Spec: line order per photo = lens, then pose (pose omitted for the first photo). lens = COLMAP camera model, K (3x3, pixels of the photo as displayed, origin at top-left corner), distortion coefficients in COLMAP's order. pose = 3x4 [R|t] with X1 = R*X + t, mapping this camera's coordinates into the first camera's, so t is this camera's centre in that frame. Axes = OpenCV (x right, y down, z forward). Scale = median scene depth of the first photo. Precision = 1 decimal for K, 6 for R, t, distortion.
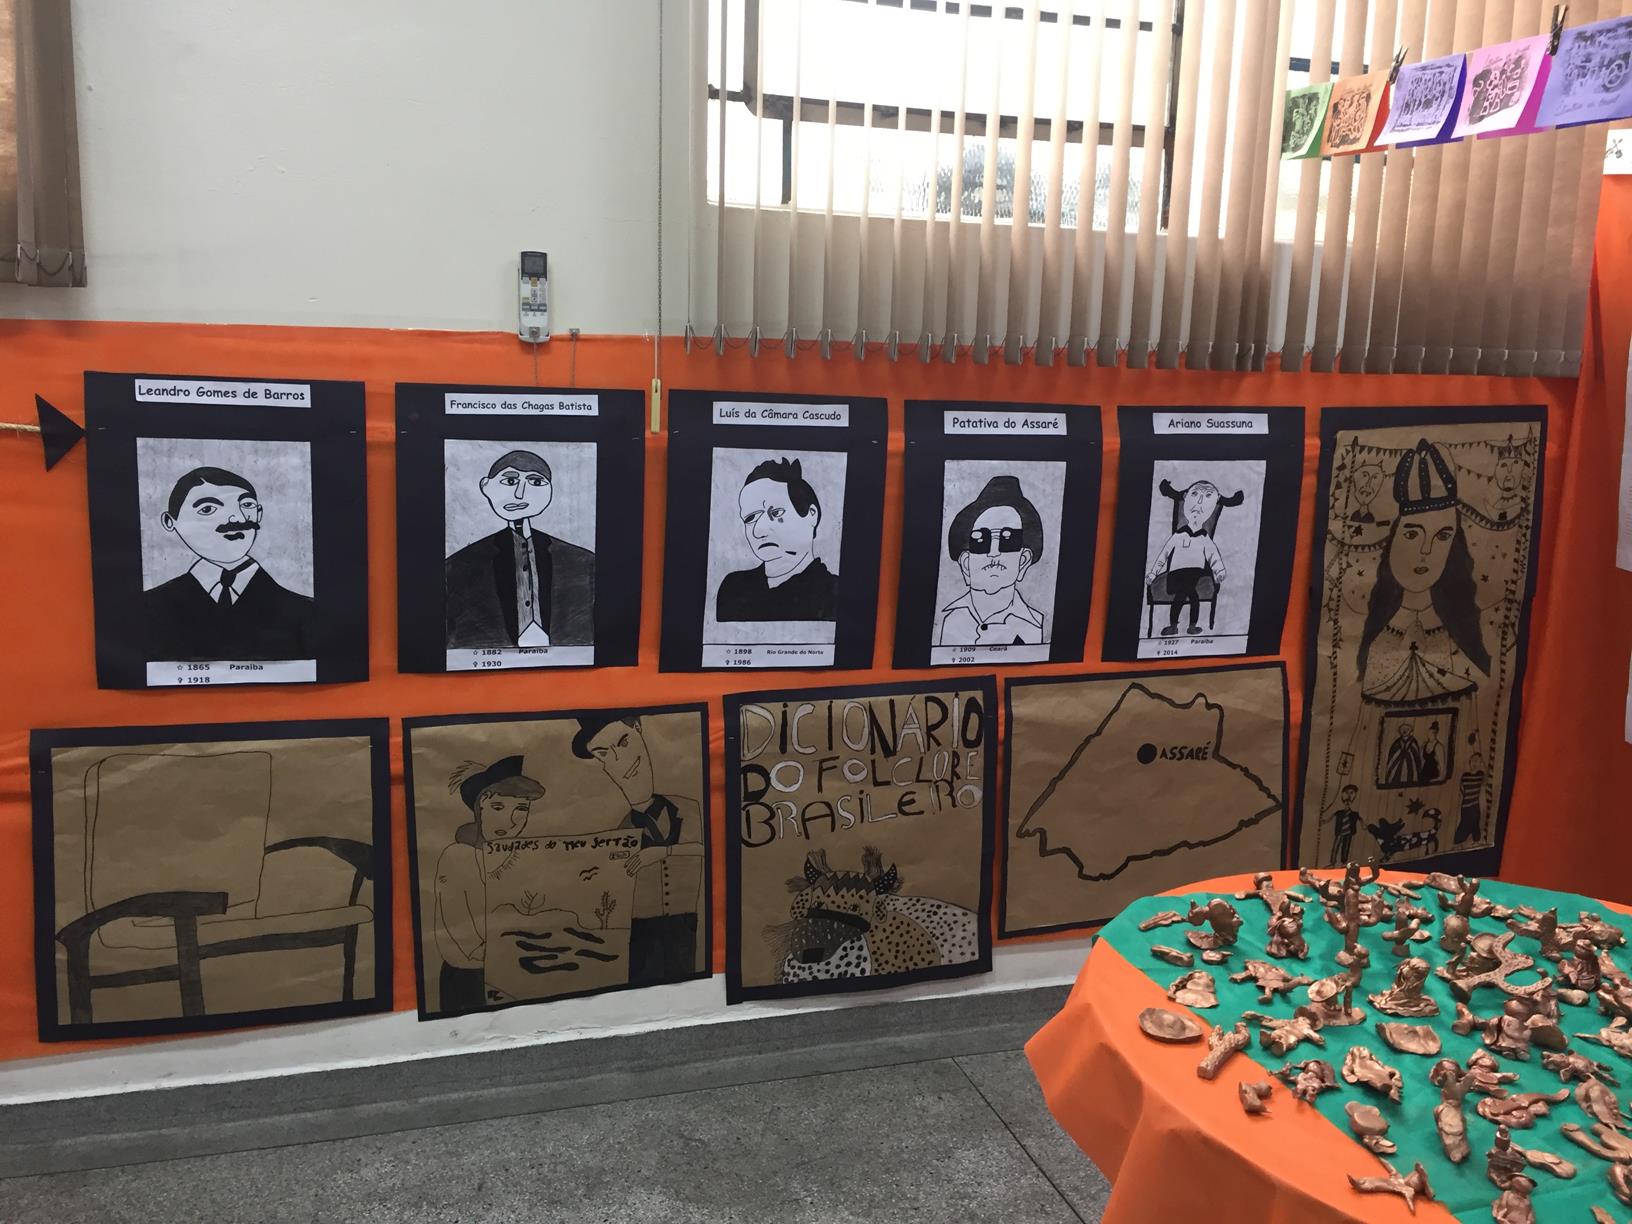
lens RADIAL K [[1409.3, 0, 802.5], [0, 1409.3, 597.5], [0, 0, 1]] dist [0.084086, -0.124471]
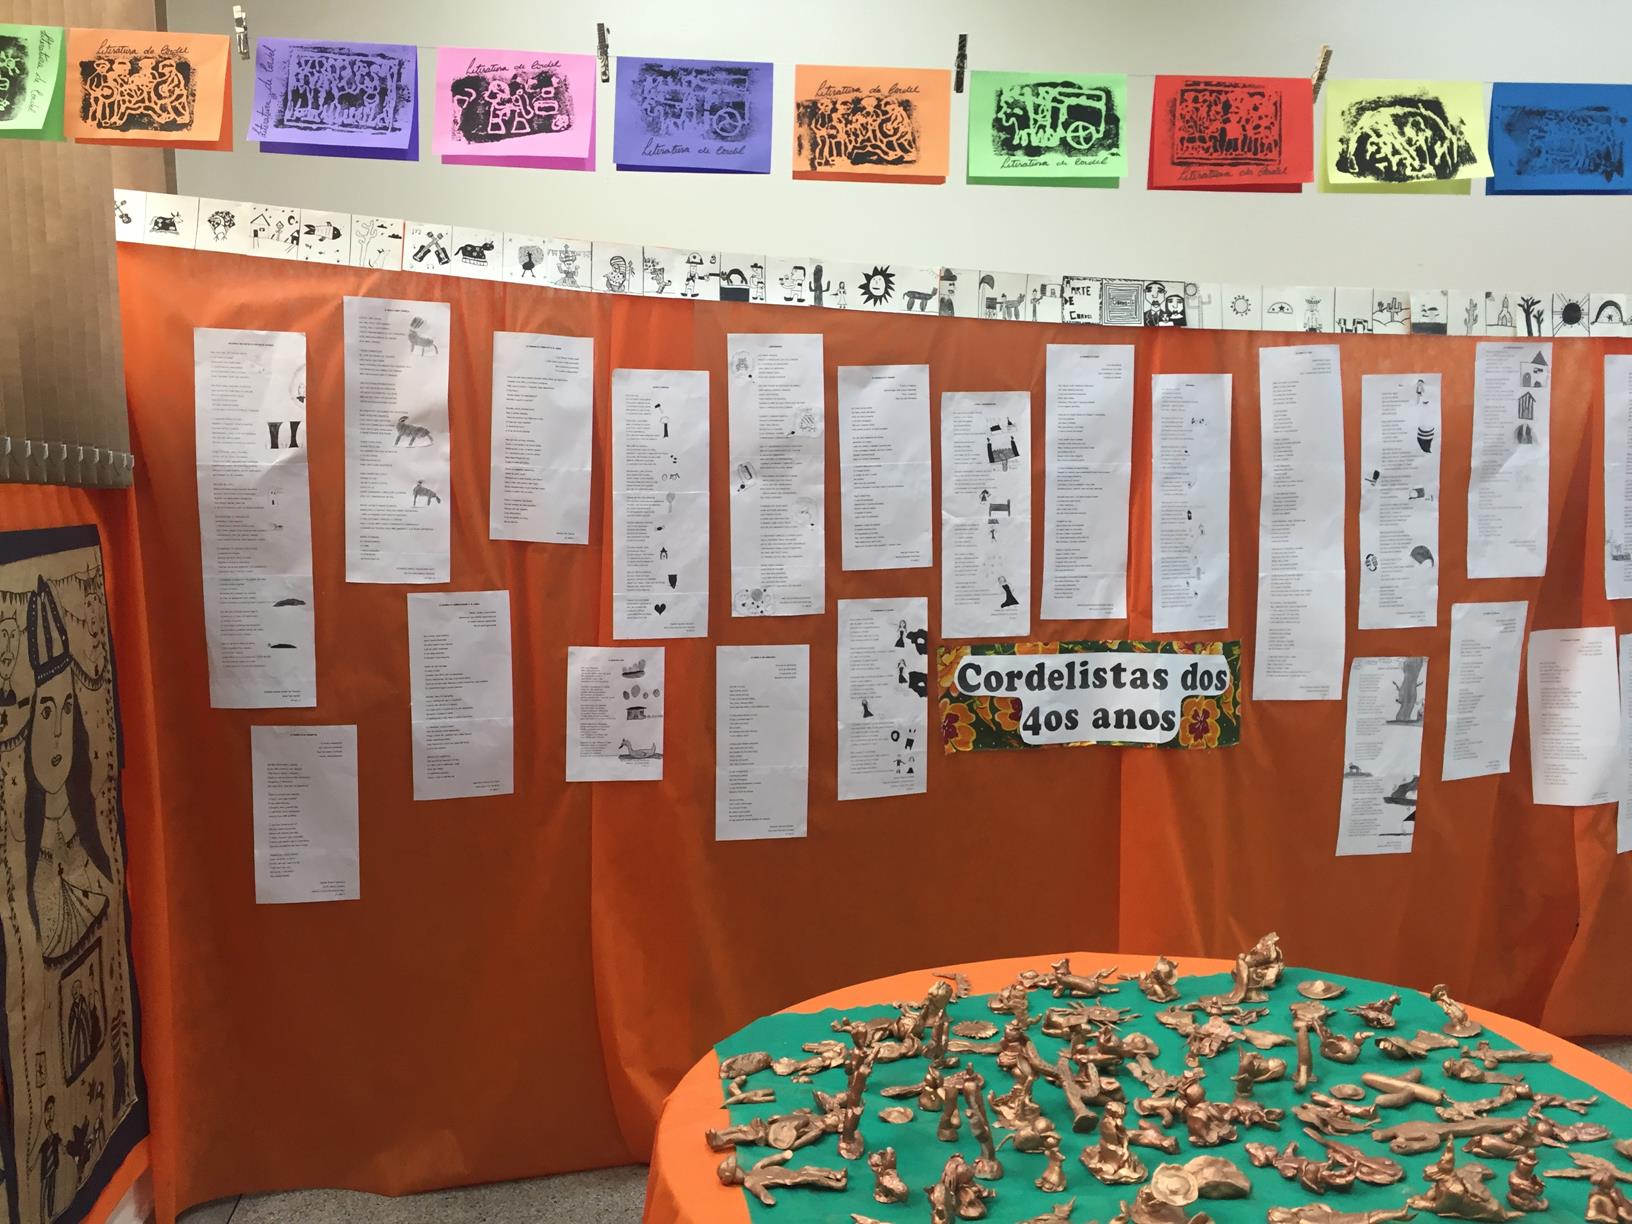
lens RADIAL K [[1409.3, 0, 803.4], [0, 1409.3, 599.9], [0, 0, 1]] dist [0.084086, -0.124471]
pose [[0.114459, -0.092072, 0.989152, -0.274821], [0.197696, 0.977892, 0.068147, -0.092021], [-0.973558, 0.187751, 0.130131, 0.687911]]
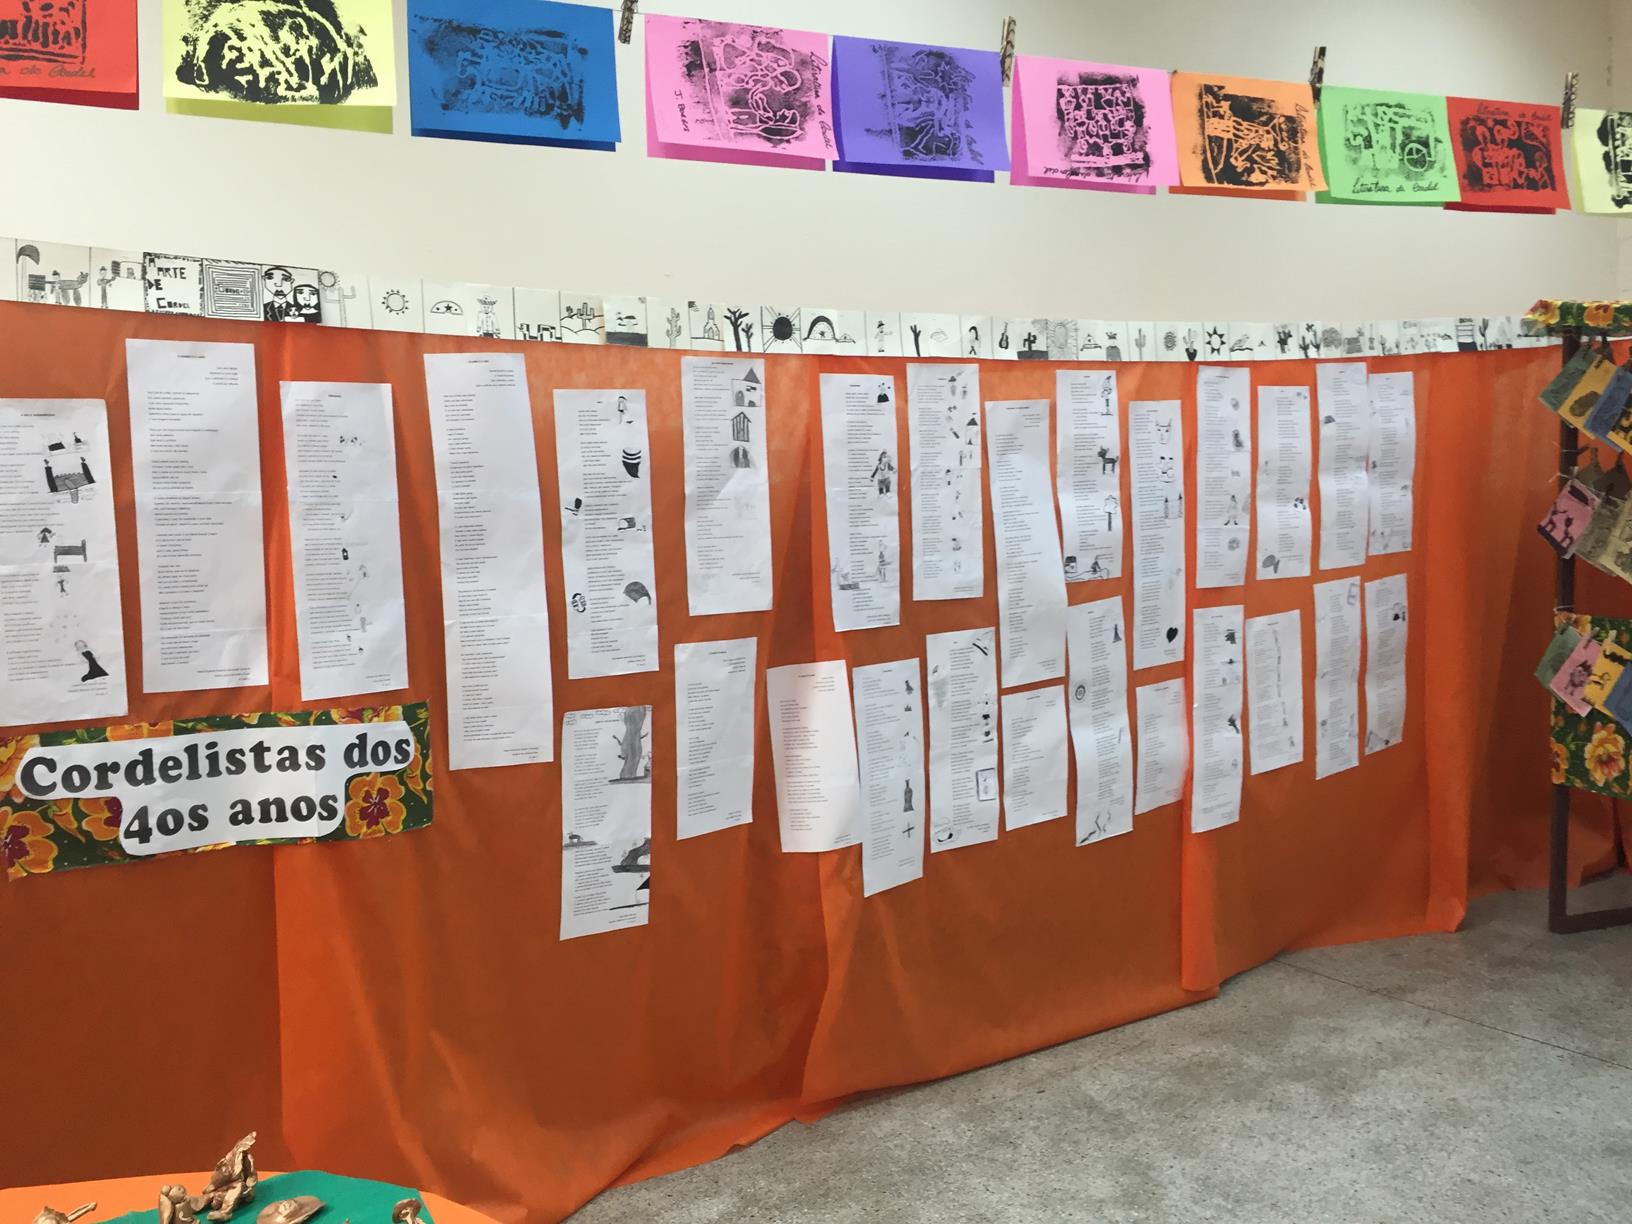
lens RADIAL K [[1409.3, 0, 806.3], [0, 1409.3, 595.4], [0, 0, 1]] dist [0.084086, -0.124471]
pose [[-0.235902, -0.070388, 0.969224, -0.085367], [0.203440, 0.971696, 0.120083, -0.043578], [-0.950243, 0.225507, -0.214905, 0.438564]]
